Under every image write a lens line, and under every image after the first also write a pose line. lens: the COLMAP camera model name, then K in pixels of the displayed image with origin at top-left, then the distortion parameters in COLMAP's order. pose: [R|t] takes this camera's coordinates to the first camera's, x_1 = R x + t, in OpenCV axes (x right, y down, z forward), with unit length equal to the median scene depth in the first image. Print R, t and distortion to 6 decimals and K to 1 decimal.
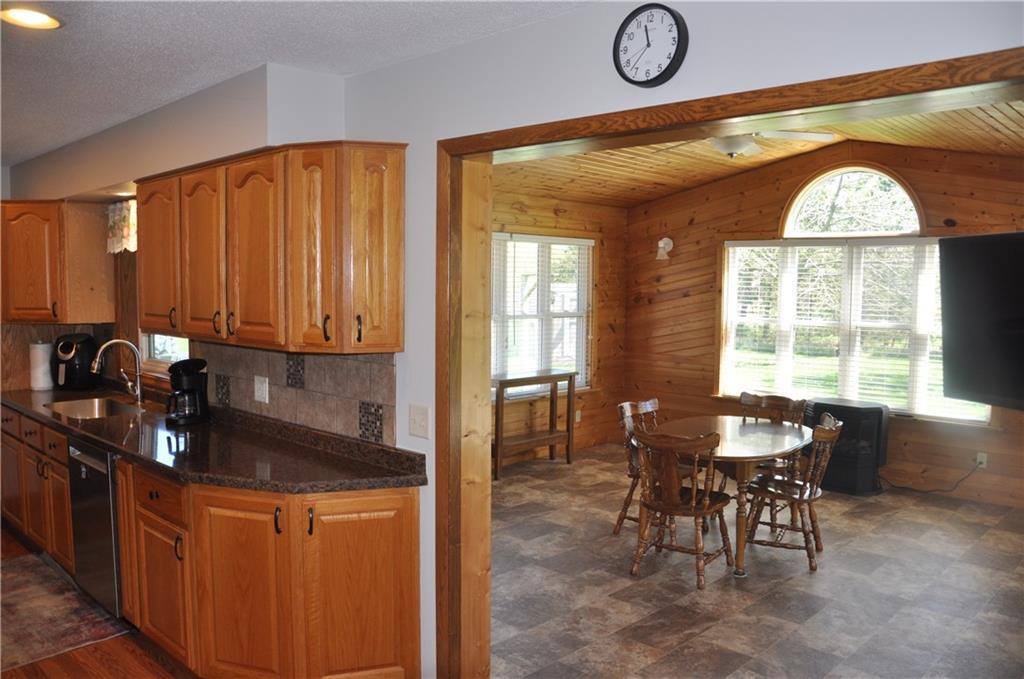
lens RADIAL K [[809.0, 0, 512.8], [0, 809.0, 359.3], [0, 0, 1]] dist [-0.130426, 0.080940]
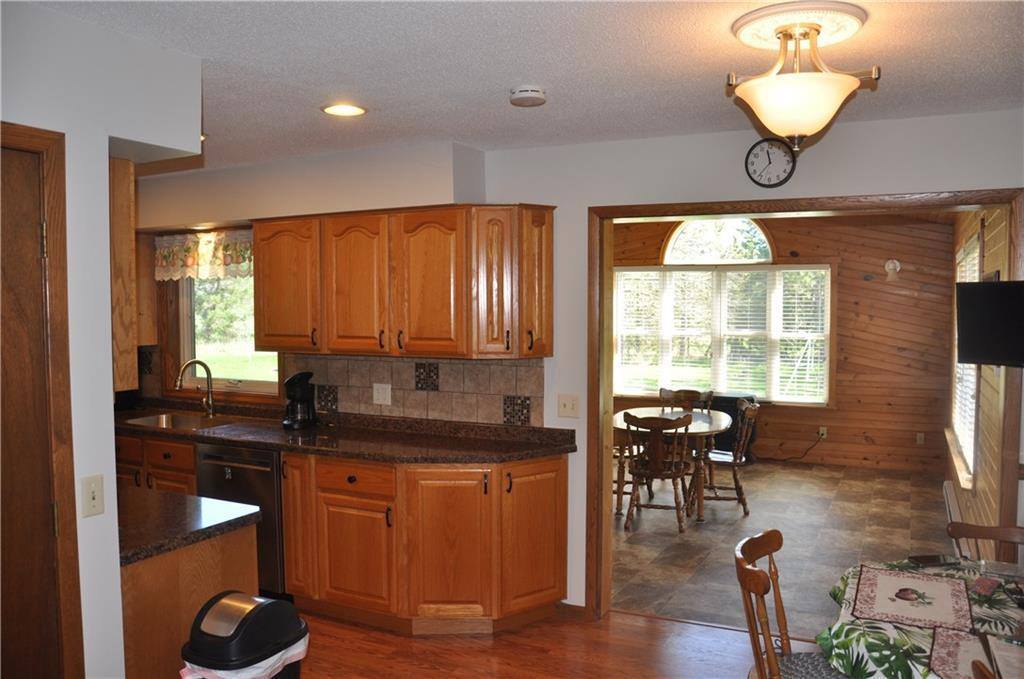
lens RADIAL K [[809.0, 0, 527.3], [0, 809.0, 360.7], [0, 0, 1]] dist [-0.130426, 0.080940]
pose [[0.953129, -0.031954, 0.300872, -0.499322], [0.037960, 0.999179, -0.014136, 0.013066], [-0.300173, 0.024894, 0.953560, -0.255287]]
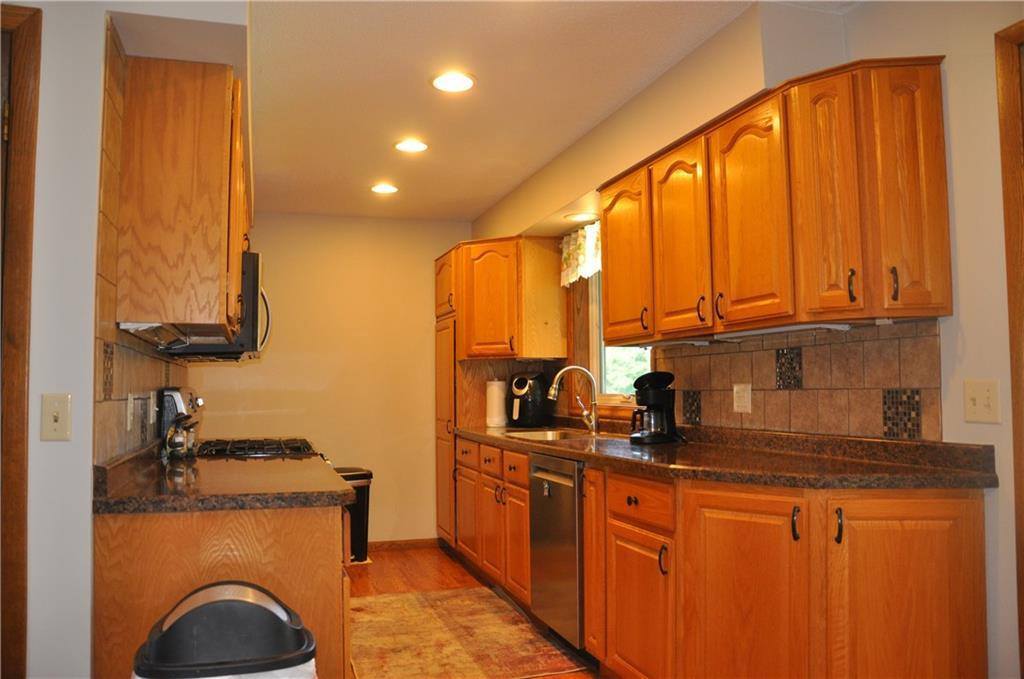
lens RADIAL K [[809.0, 0, 500.1], [0, 809.0, 352.4], [0, 0, 1]] dist [-0.130426, 0.080940]
pose [[0.874576, -0.040569, -0.483189, -0.130166], [-0.025929, 0.991155, -0.130151, 0.114308], [0.484195, 0.126355, 0.865788, 0.121424]]
